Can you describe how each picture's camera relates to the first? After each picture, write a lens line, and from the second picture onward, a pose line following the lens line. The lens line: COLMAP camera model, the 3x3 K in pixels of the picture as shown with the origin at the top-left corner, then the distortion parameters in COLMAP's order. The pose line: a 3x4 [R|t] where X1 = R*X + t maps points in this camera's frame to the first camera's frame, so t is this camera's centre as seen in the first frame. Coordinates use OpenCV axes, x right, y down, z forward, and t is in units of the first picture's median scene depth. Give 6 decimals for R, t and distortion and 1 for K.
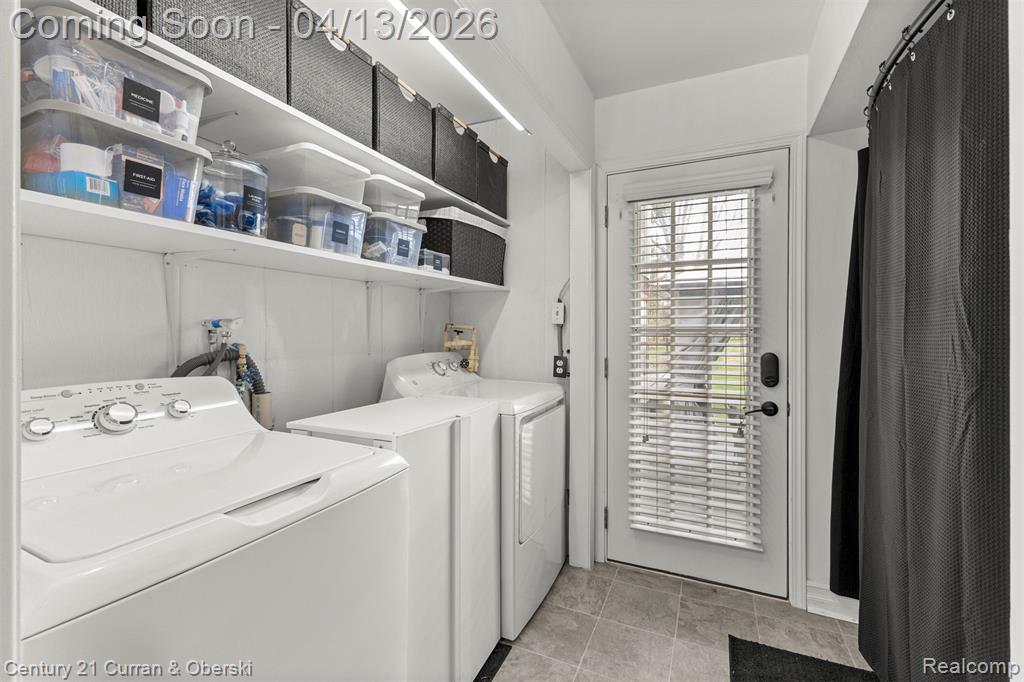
lens RADIAL K [[440.4, 0, 512.7], [0, 440.4, 332.4], [0, 0, 1]] dist [0.002283, -0.000202]
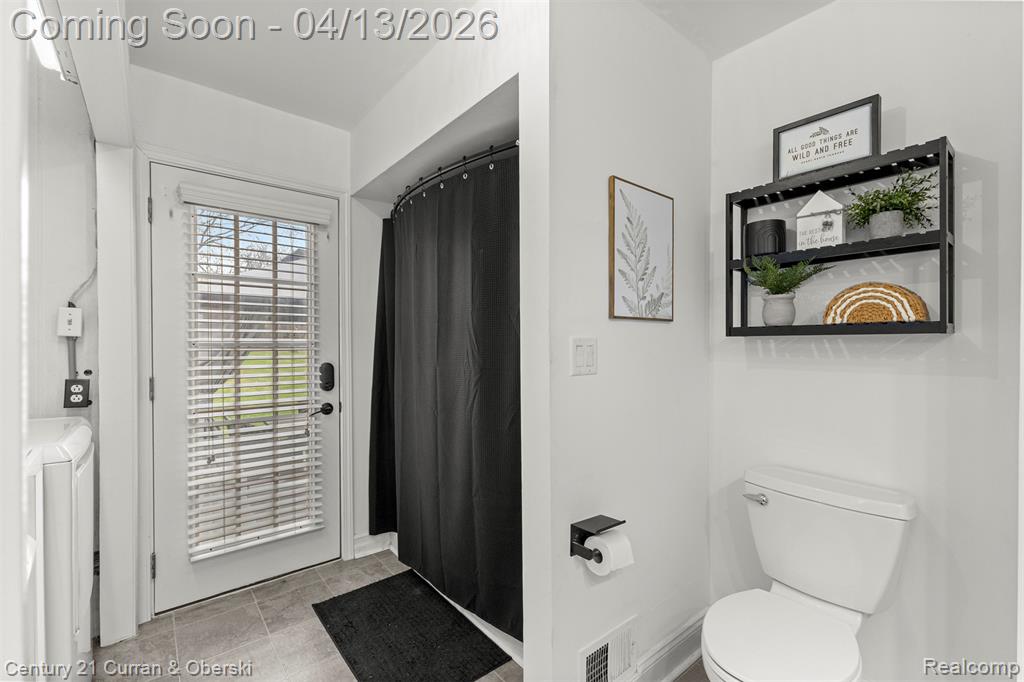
lens RADIAL K [[439.3, 0, 512.0], [0, 439.3, 341.0], [0, 0, 1]] dist [0.001784, 0.000226]
pose [[0.429038, 0.004543, 0.903275, -0.289409], [0.002101, 0.999980, -0.006028, -0.005877], [-0.903284, 0.004484, 0.429020, 0.013816]]
